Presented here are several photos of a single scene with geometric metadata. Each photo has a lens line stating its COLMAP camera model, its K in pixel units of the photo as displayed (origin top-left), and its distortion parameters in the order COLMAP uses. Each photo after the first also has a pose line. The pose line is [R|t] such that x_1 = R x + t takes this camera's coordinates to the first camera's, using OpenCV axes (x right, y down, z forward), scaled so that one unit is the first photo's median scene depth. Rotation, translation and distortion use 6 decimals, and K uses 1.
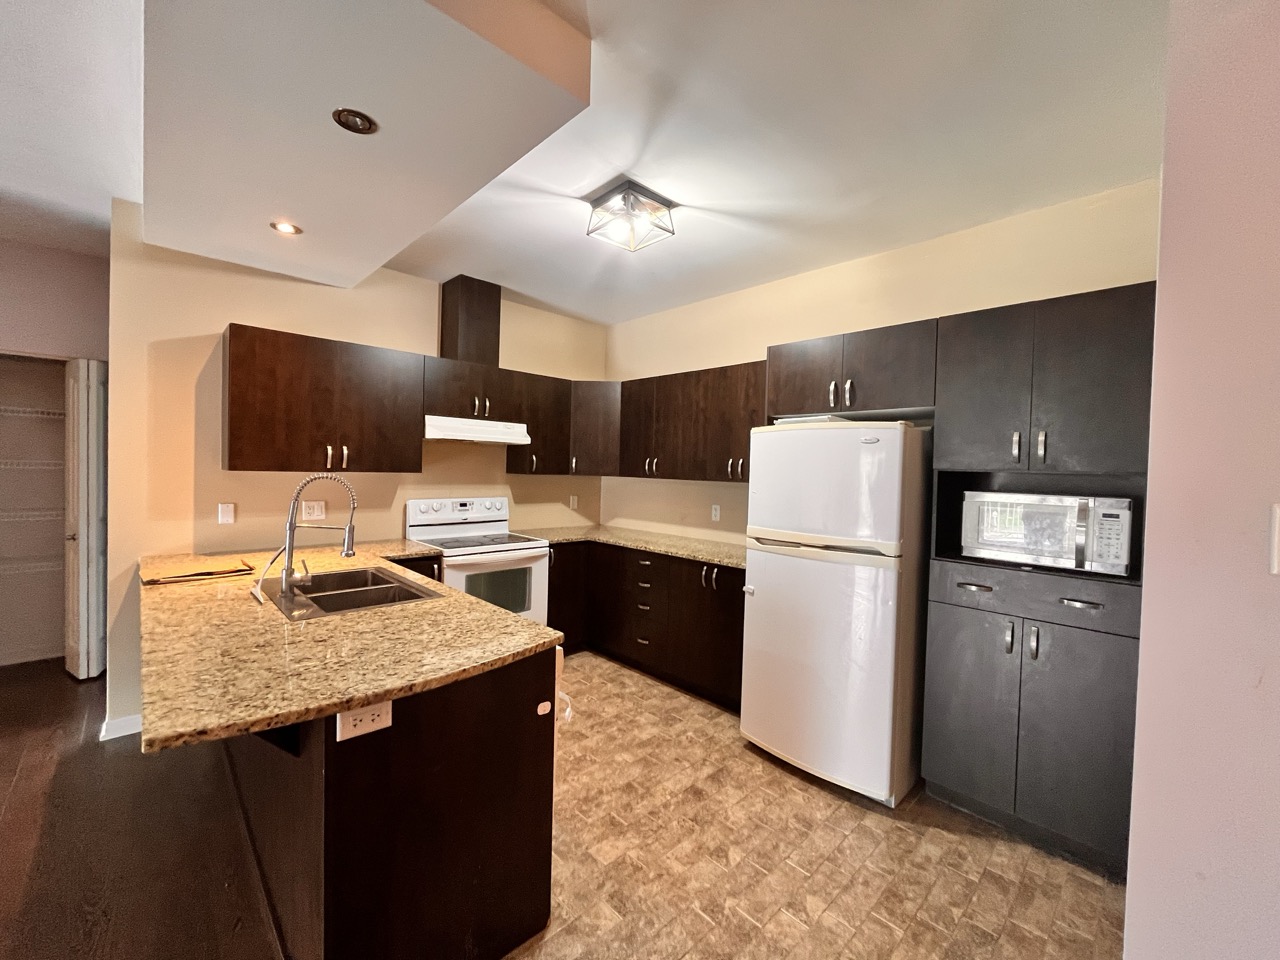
lens RADIAL K [[518.9, 0, 640.0], [0, 518.9, 481.2], [0, 0, 1]] dist [0.002128, -0.000383]
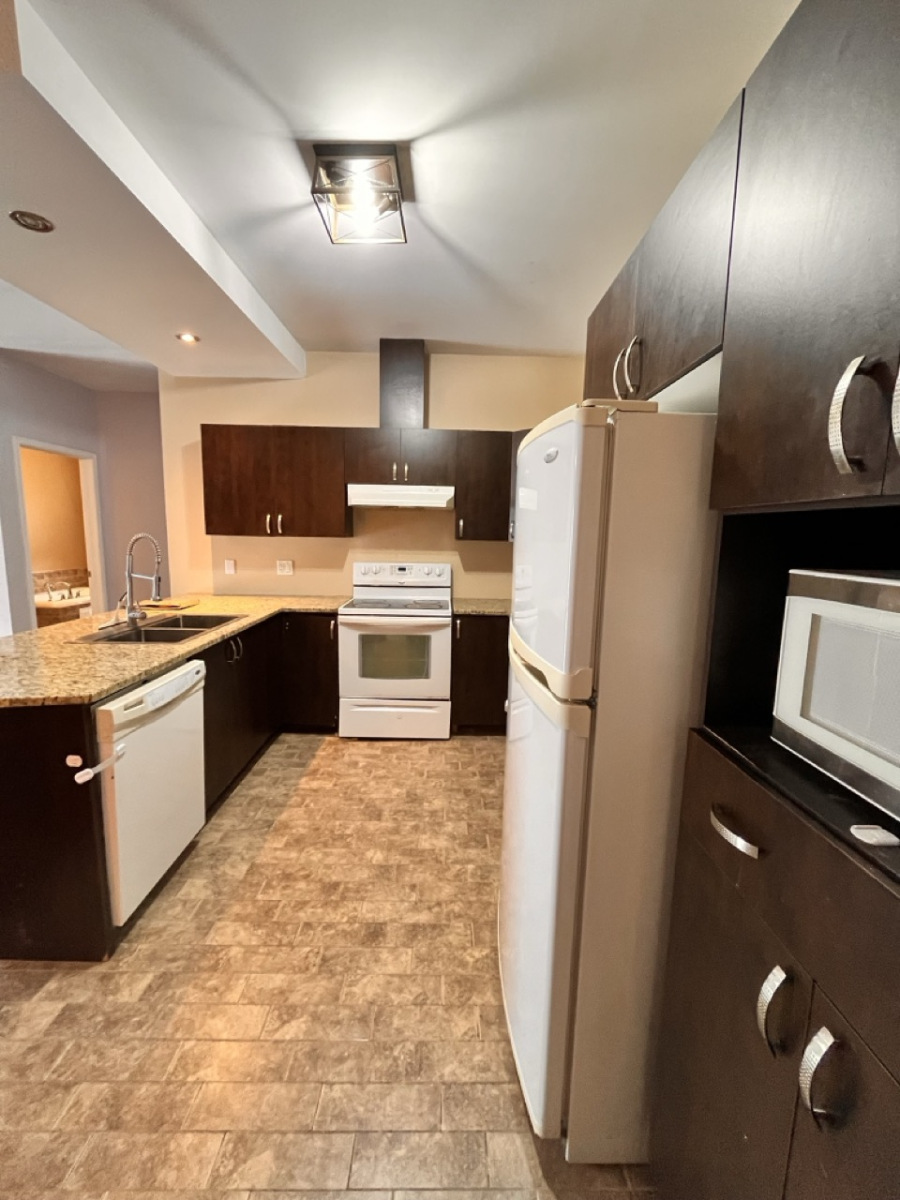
lens RADIAL K [[486.4, 0, 449.3], [0, 486.4, 602.3], [0, 0, 1]] dist [0.002128, -0.000383]
pose [[0.727092, 0.085377, -0.681210, 0.544669], [-0.017702, 0.994239, 0.105715, 0.008714], [0.686312, -0.064806, 0.724415, 0.469021]]
